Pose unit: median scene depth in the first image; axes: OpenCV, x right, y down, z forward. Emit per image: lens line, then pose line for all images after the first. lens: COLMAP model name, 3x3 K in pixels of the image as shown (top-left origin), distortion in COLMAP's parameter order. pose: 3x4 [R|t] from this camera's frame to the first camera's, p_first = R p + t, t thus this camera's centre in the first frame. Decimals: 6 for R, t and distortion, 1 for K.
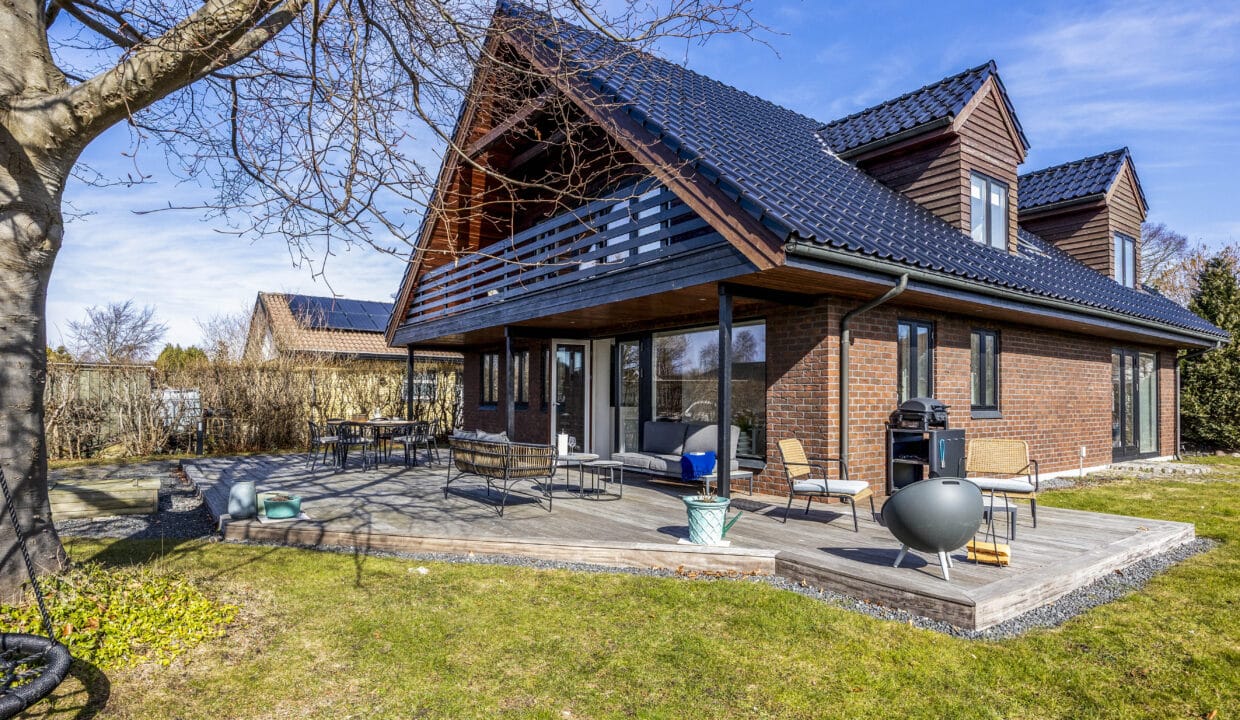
lens RADIAL K [[664.4, 0, 668.1], [0, 664.4, 360.5], [0, 0, 1]] dist [0.001680, 0.000522]
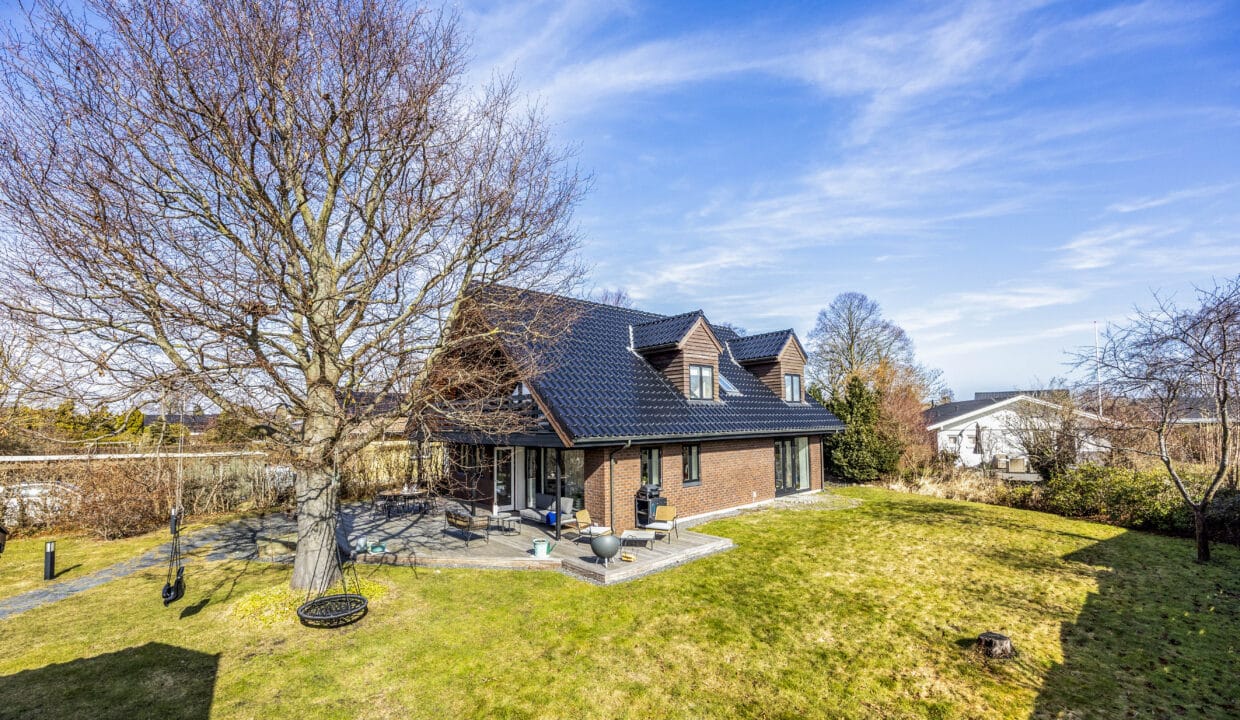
lens RADIAL K [[505.4, 0, 624.9], [0, 505.4, 344.9], [0, 0, 1]] dist [-0.000079, -0.000009]
pose [[0.998570, -0.026930, 0.046184, 0.237083], [0.030955, 0.995571, -0.088775, -0.289383], [-0.043589, 0.090078, 0.994980, -0.851470]]
